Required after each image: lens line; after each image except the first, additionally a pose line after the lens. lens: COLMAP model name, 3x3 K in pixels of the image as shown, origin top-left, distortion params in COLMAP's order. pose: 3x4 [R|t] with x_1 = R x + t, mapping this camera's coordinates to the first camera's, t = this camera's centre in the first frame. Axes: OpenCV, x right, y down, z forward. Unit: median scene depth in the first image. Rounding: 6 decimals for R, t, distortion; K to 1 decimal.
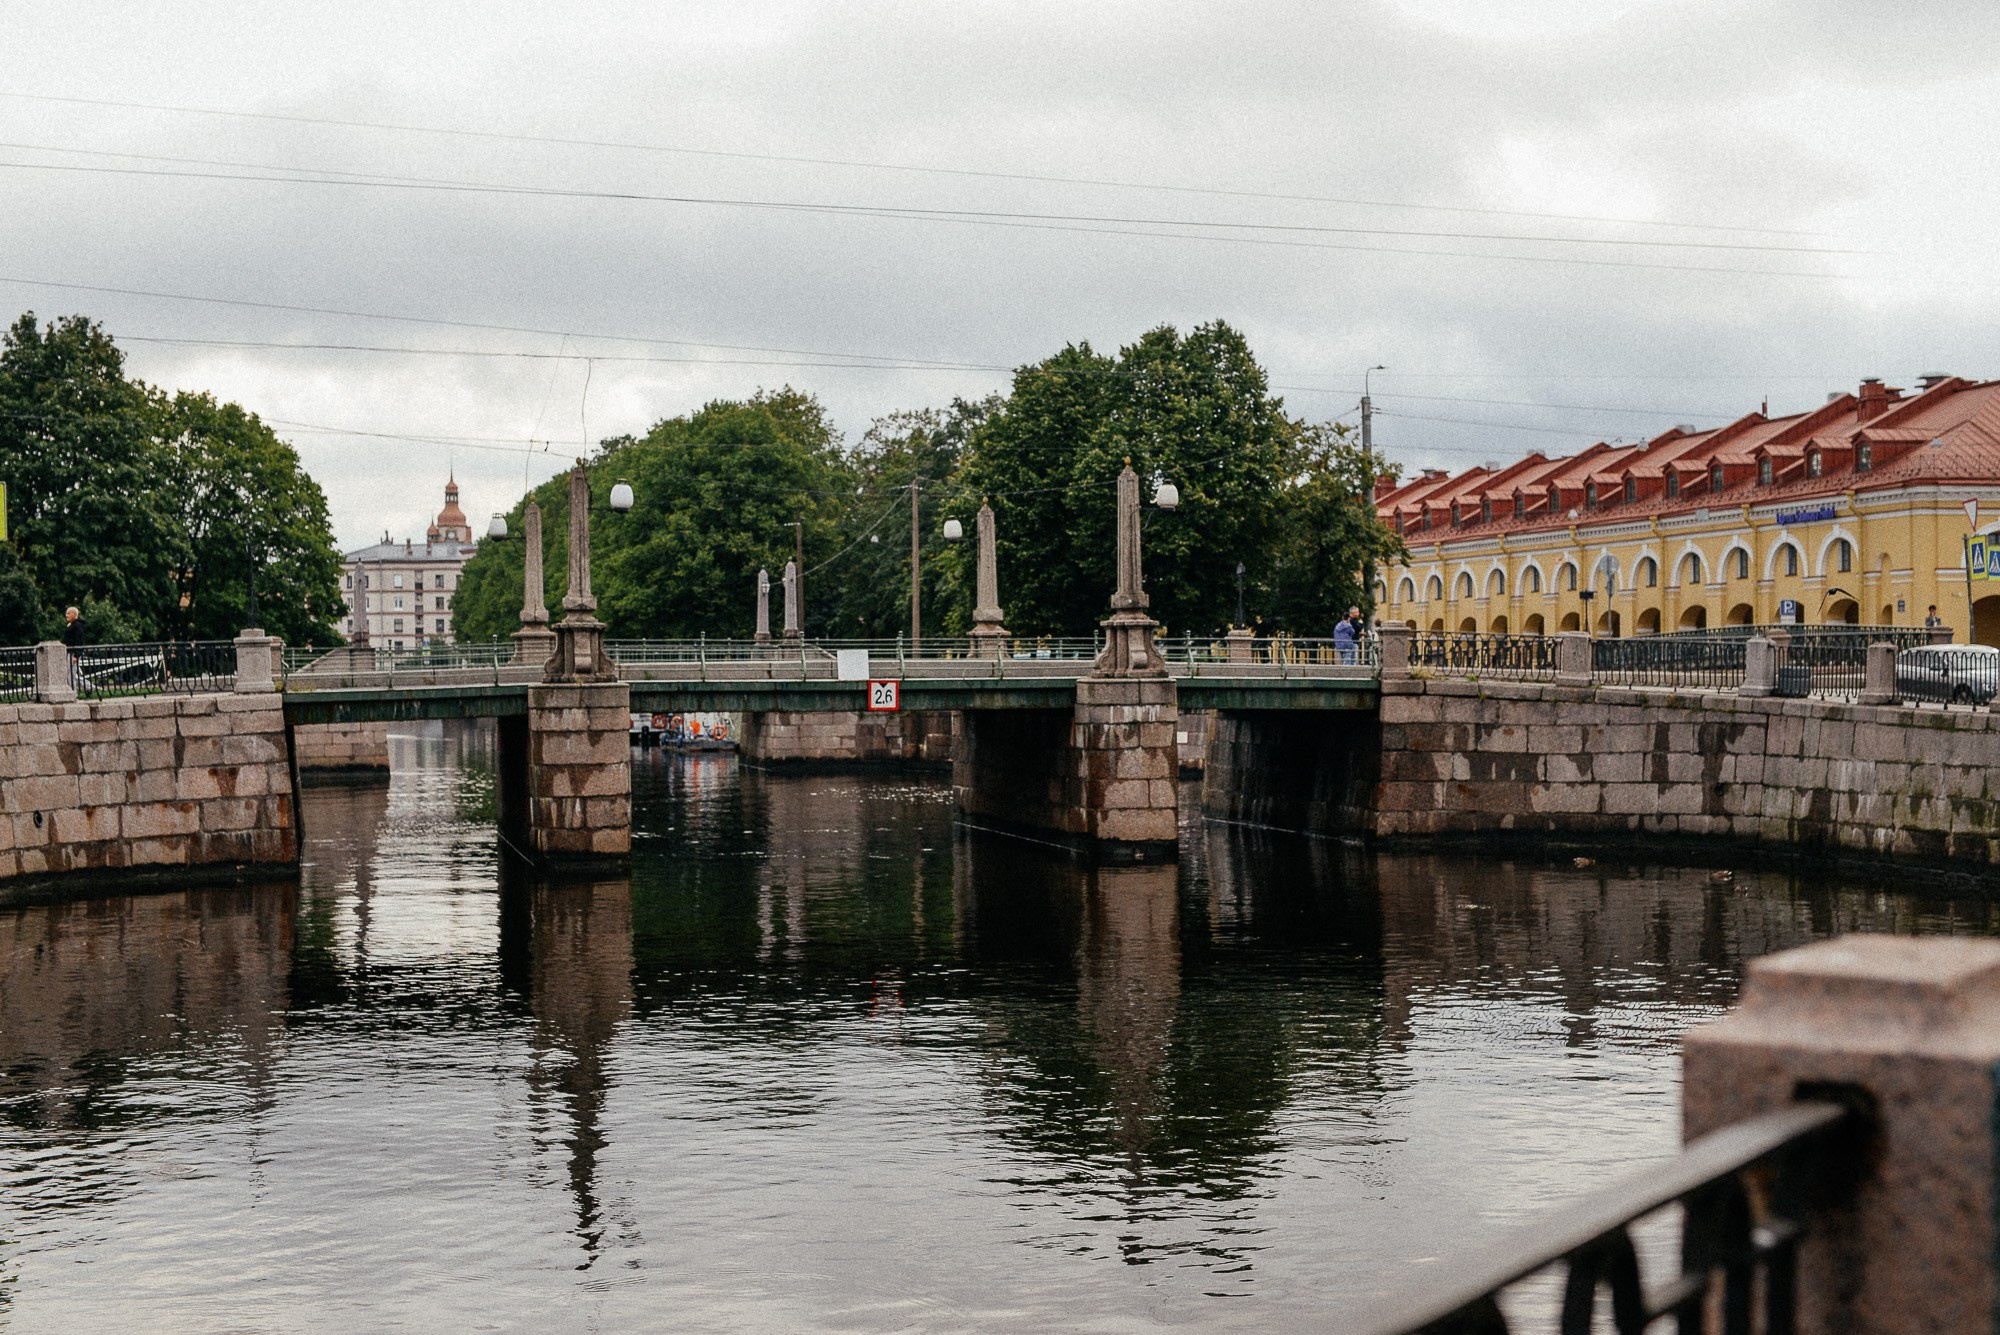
lens RADIAL K [[2852.3, 0, 989.9], [0, 2852.3, 664.4], [0, 0, 1]] dist [0.003815, 0.000000]
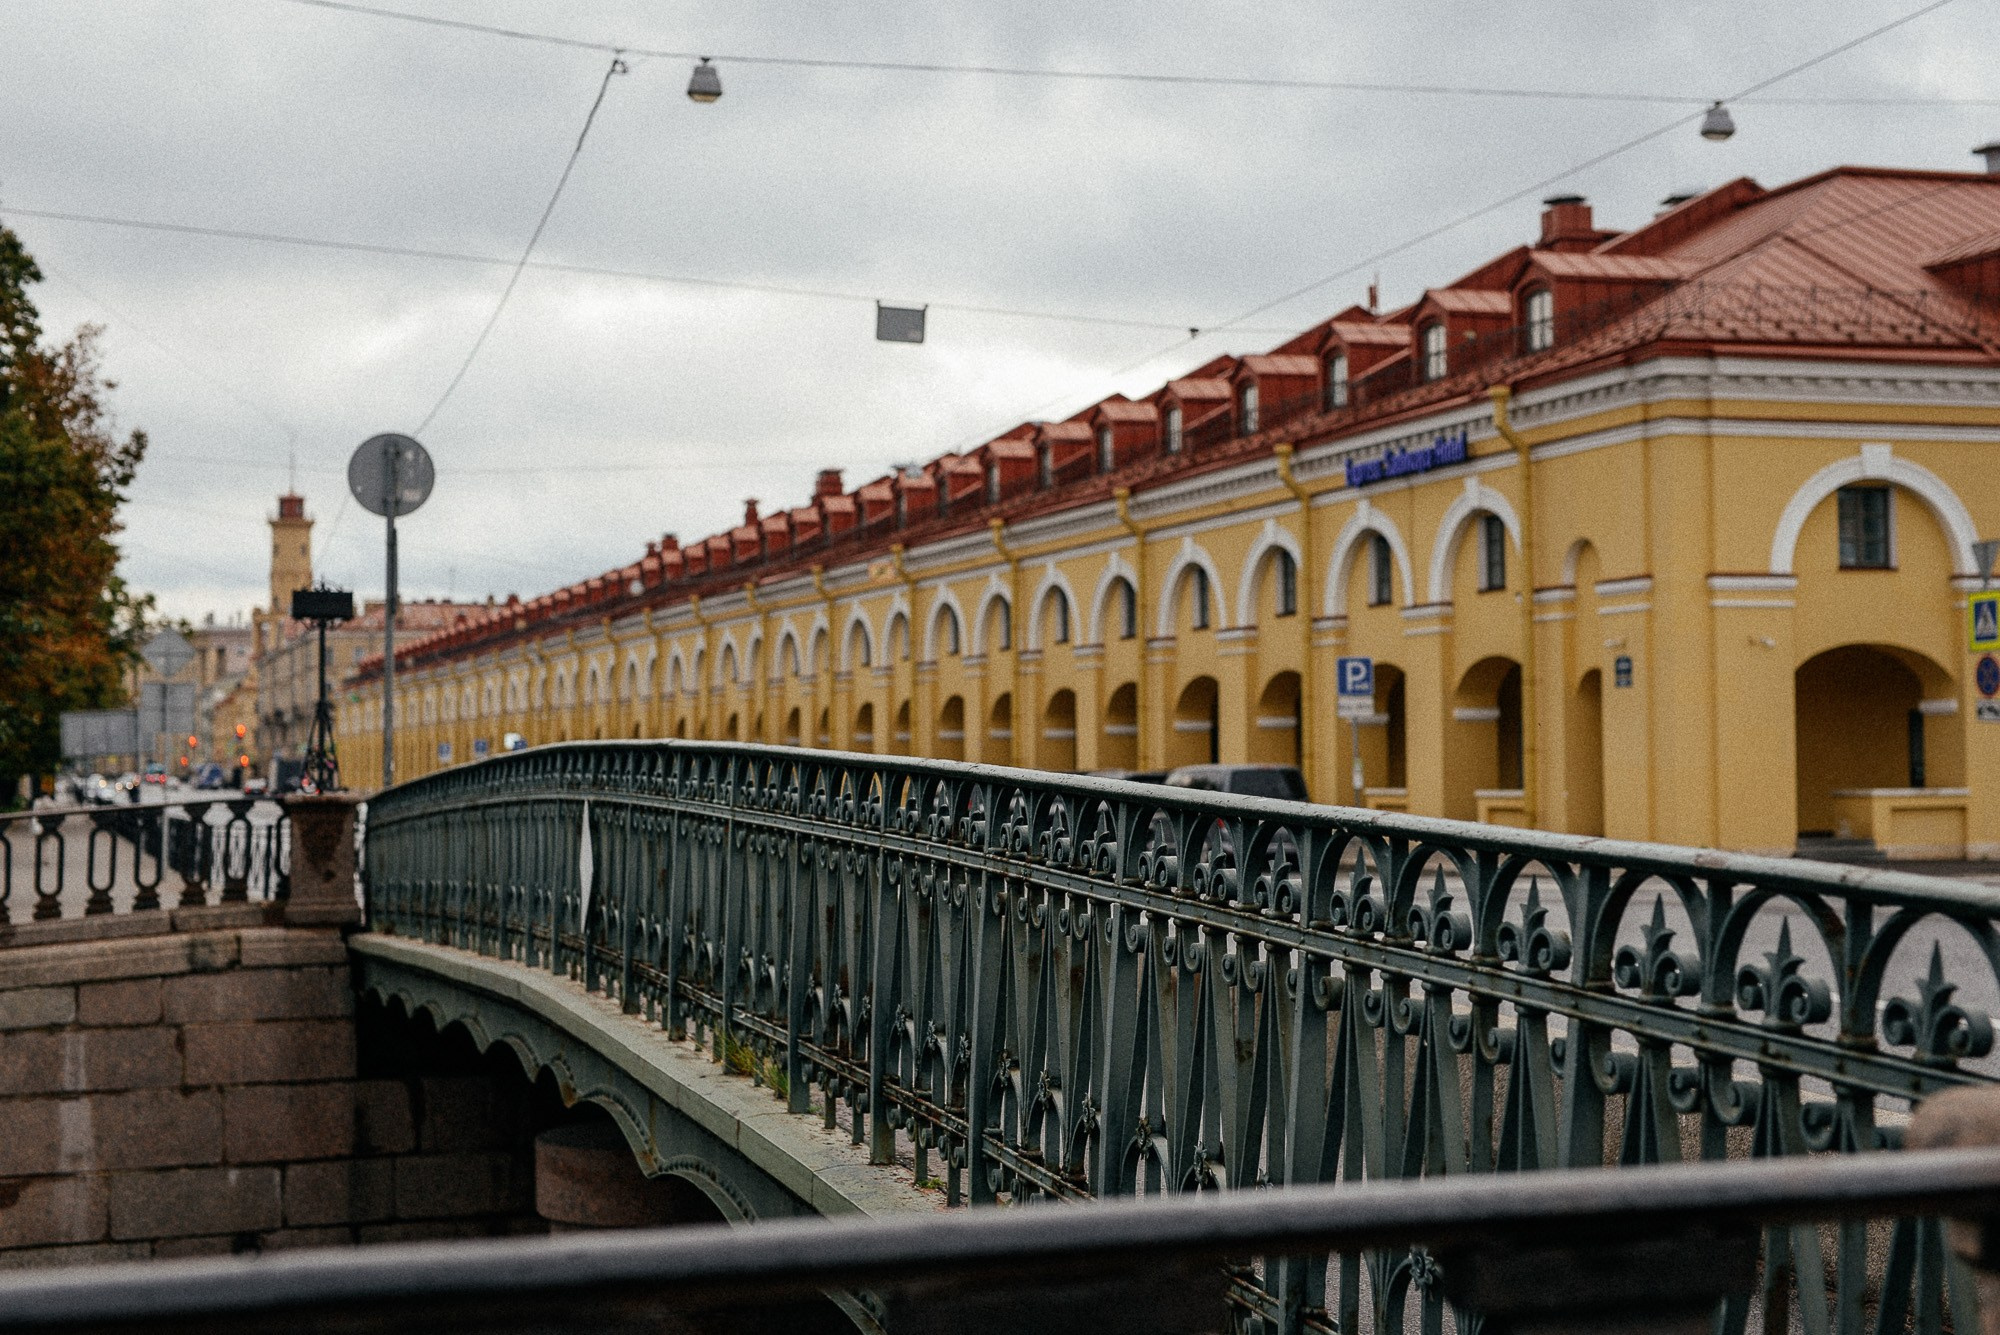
lens RADIAL K [[2852.3, 0, 1007.3], [0, 2852.3, 669.2], [0, 0, 1]] dist [0.003815, 0.000000]
pose [[0.995883, 0.000466, 0.090642, 0.193545], [0.002089, 0.999603, -0.028086, -0.009511], [-0.090619, 0.028160, 0.995487, 0.598865]]
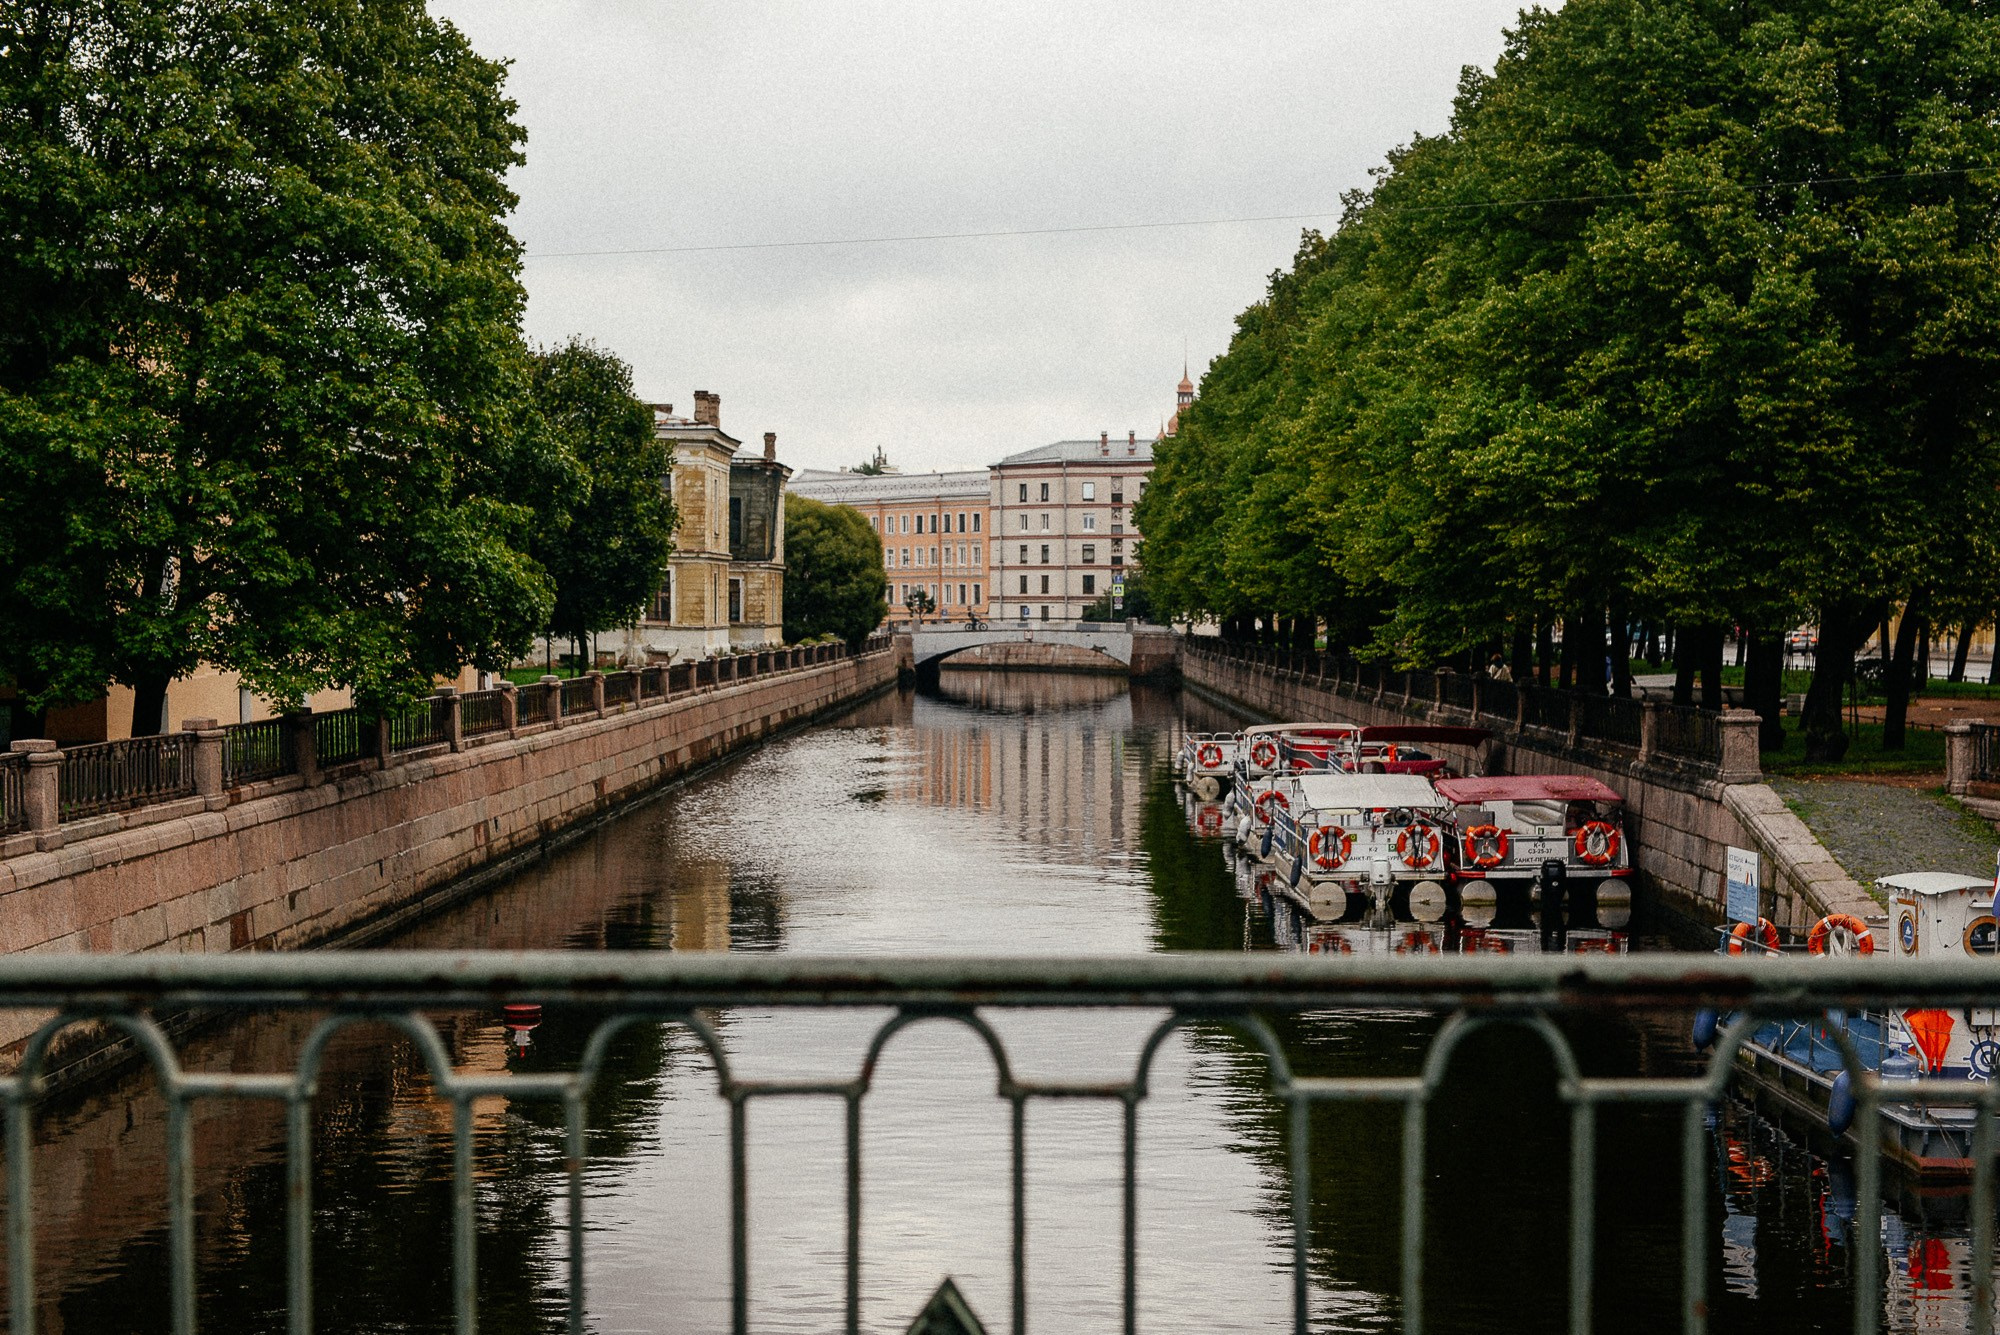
lens RADIAL K [[2852.3, 0, 998.7], [0, 2852.3, 668.5], [0, 0, 1]] dist [0.003815, 0.000000]
pose [[0.965888, 0.013663, -0.258598, -0.128172], [-0.007295, 0.999646, 0.025571, -0.008415], [0.258856, -0.022812, 0.965647, 0.888184]]
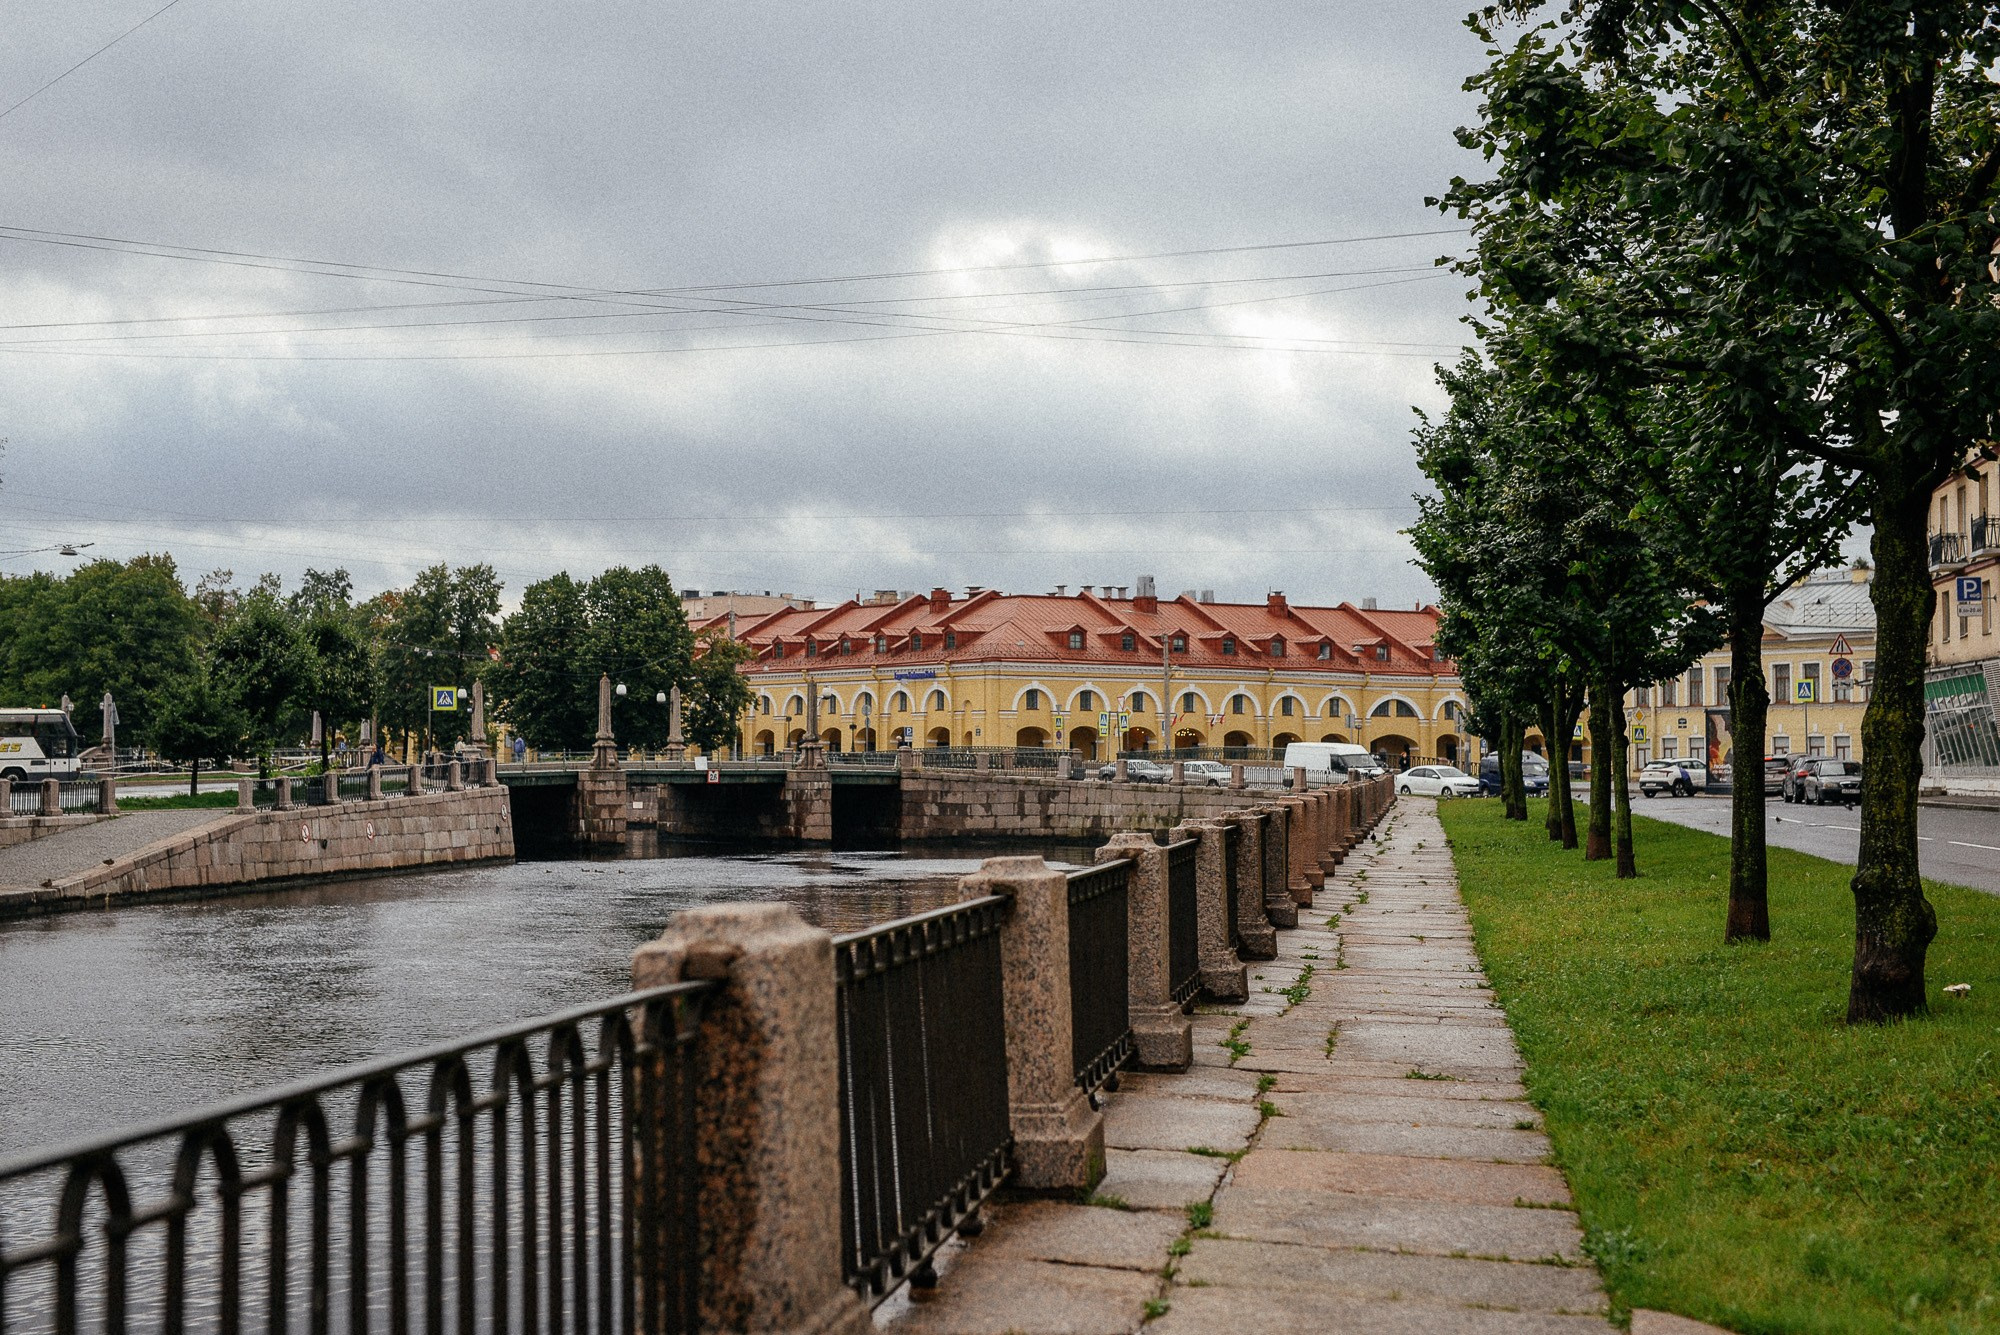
lens RADIAL K [[2852.3, 0, 1004.4], [0, 2852.3, 669.3], [0, 0, 1]] dist [0.003815, 0.000000]
pose [[0.917250, 0.022806, 0.397658, -0.325207], [-0.009702, 0.999343, -0.034935, 0.001042], [-0.398194, 0.028186, 0.916868, -0.531458]]
